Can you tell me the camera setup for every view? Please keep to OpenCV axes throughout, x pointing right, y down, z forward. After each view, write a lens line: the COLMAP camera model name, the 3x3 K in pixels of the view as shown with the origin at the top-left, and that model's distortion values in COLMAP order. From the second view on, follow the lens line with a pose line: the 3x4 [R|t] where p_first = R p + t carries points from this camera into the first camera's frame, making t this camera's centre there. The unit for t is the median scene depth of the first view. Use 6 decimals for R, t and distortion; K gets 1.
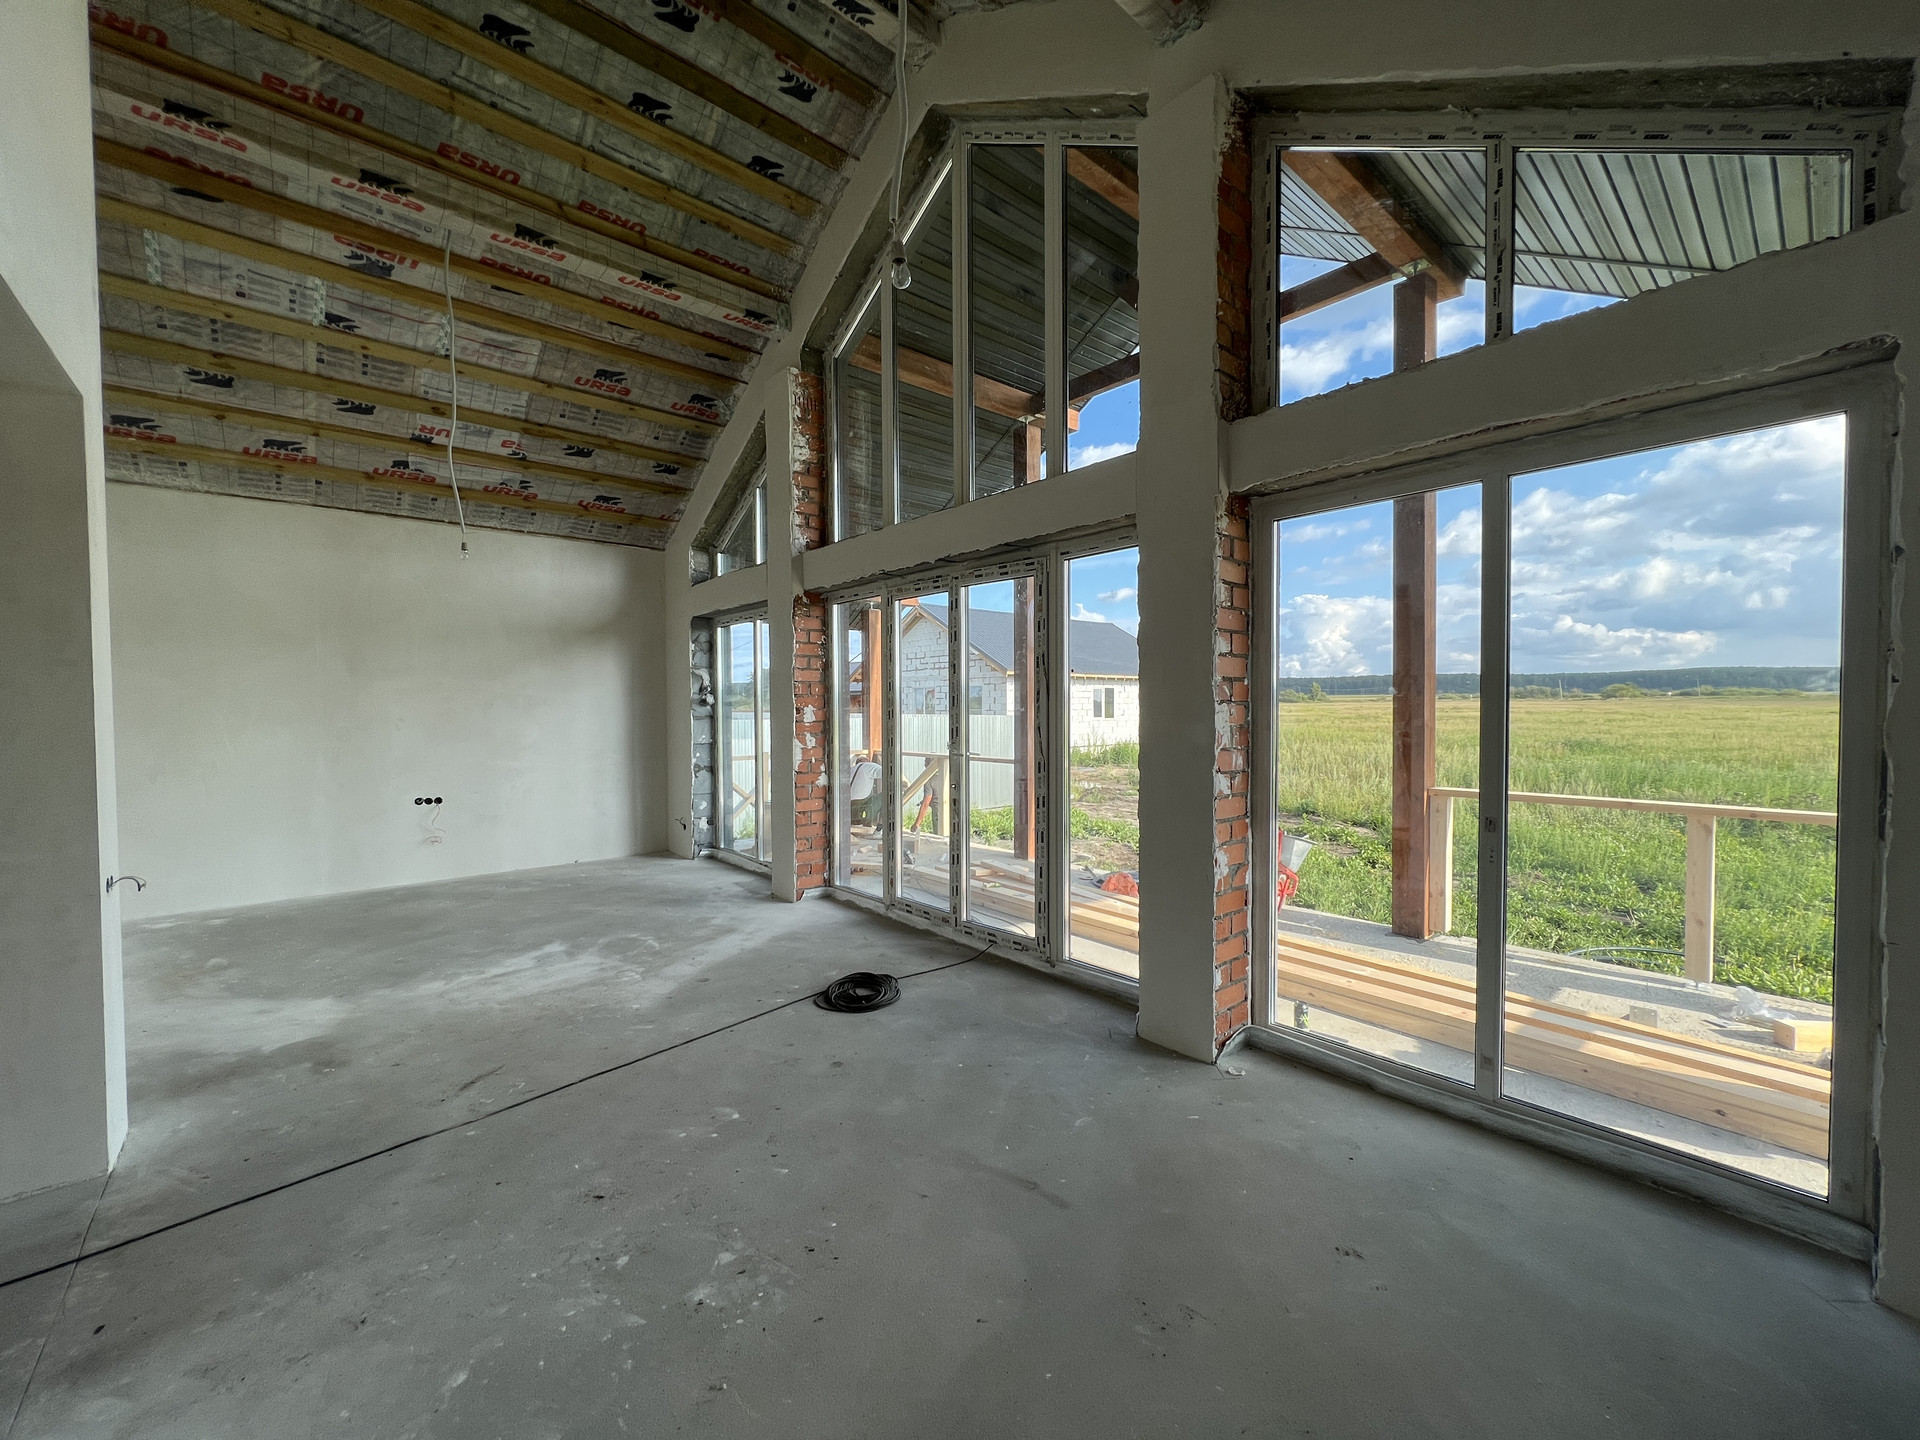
lens RADIAL K [[766.2, 0, 965.8], [0, 766.2, 720.9], [0, 0, 1]] dist [-0.001222, 0.000324]
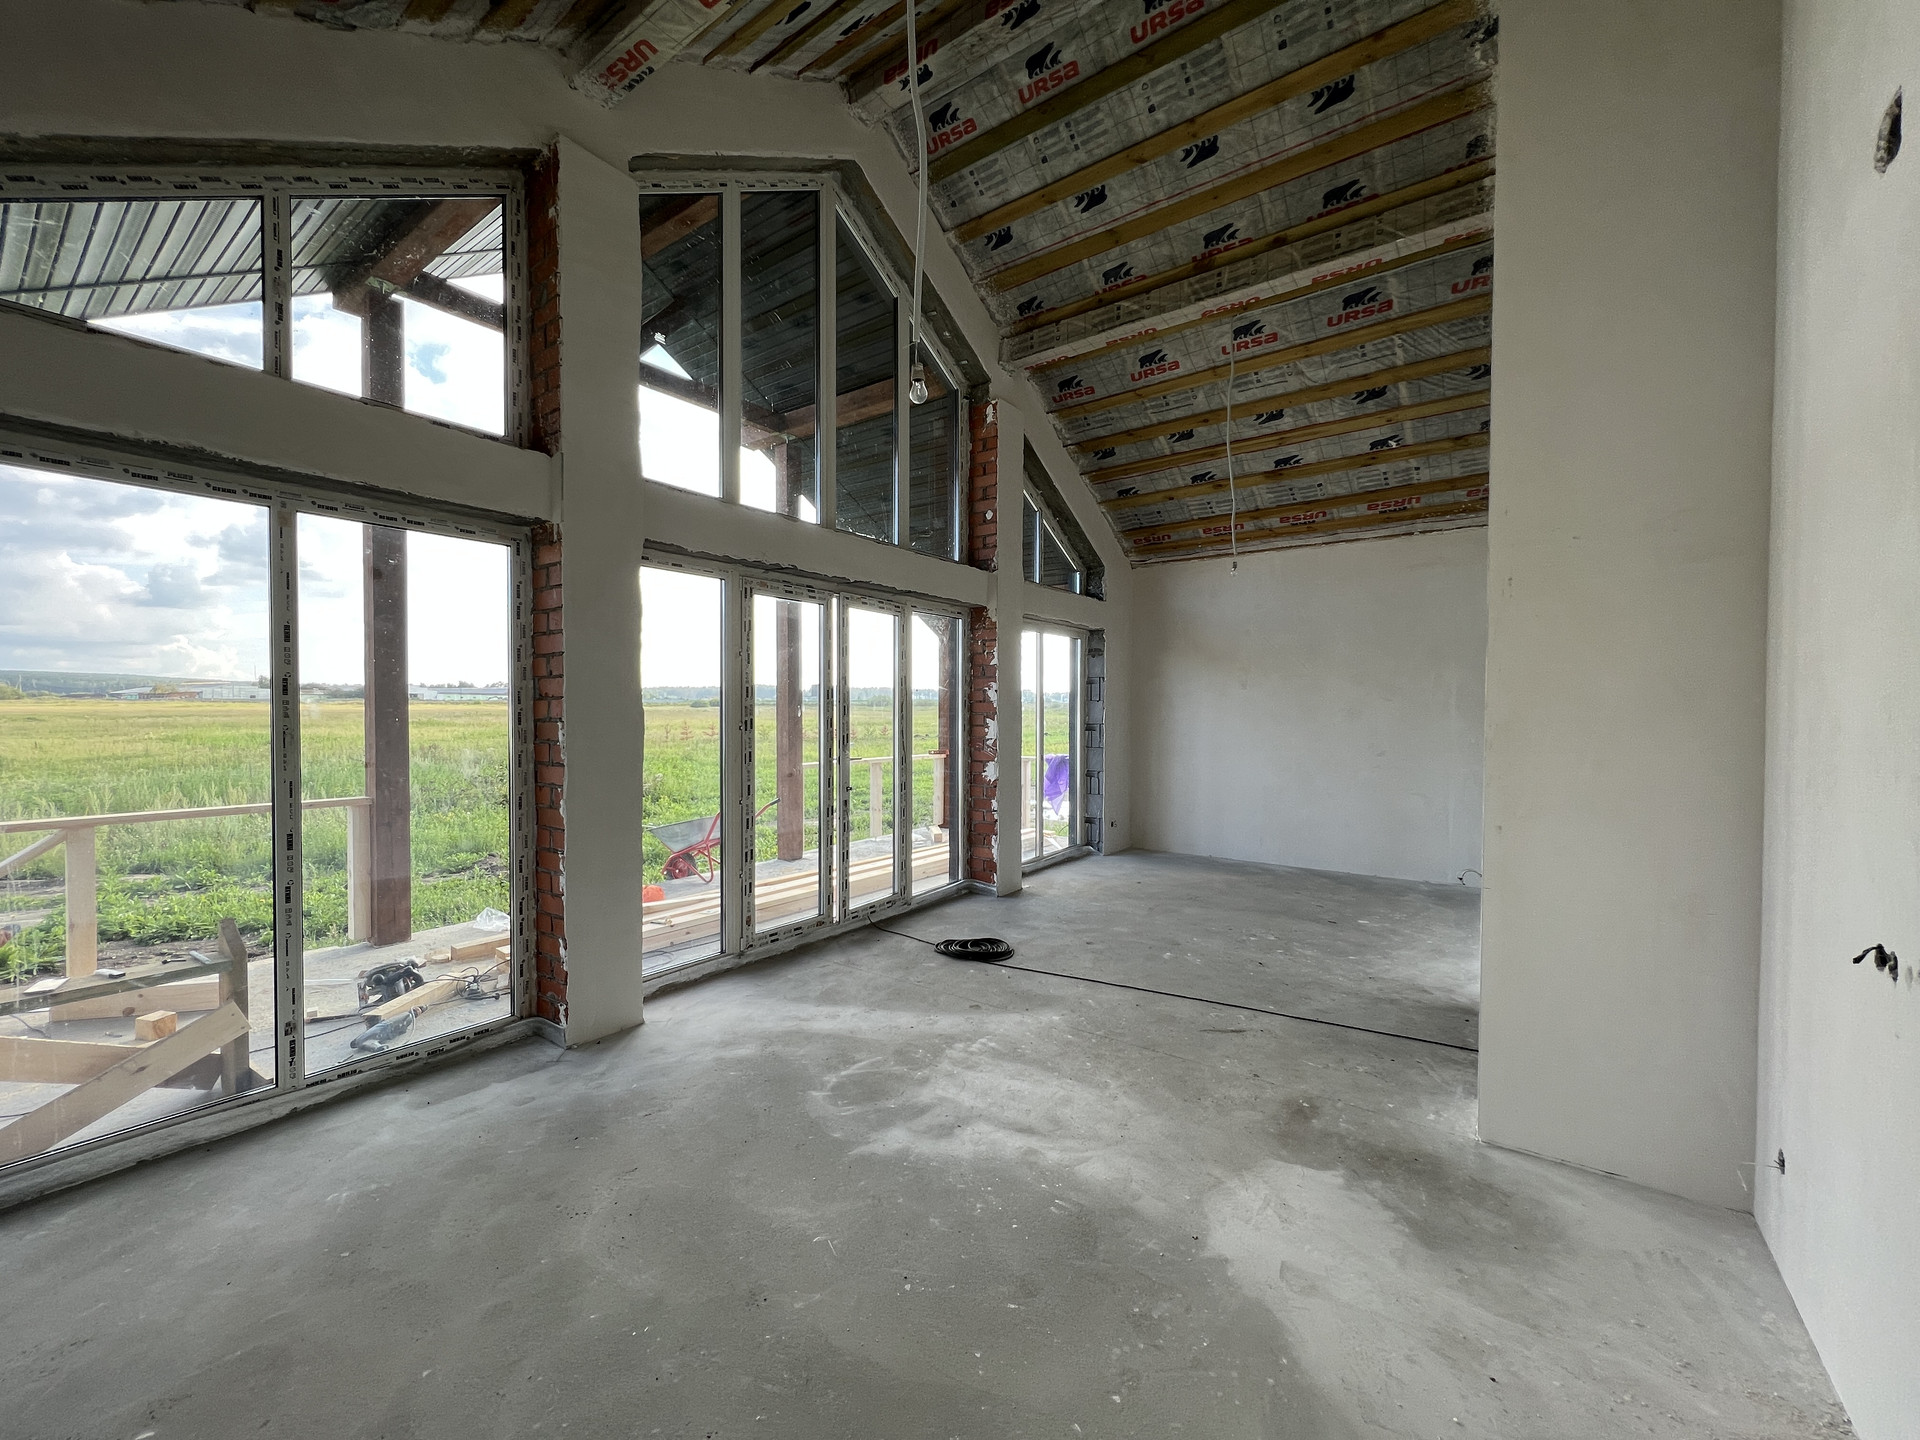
lens RADIAL K [[766.2, 0, 956.1], [0, 766.2, 724.3], [0, 0, 1]] dist [-0.001222, 0.000324]
pose [[-0.211012, -0.015397, 0.977362, -1.204554], [0.017926, 0.999647, 0.019618, -0.025868], [-0.977319, 0.021660, -0.210662, 1.169400]]
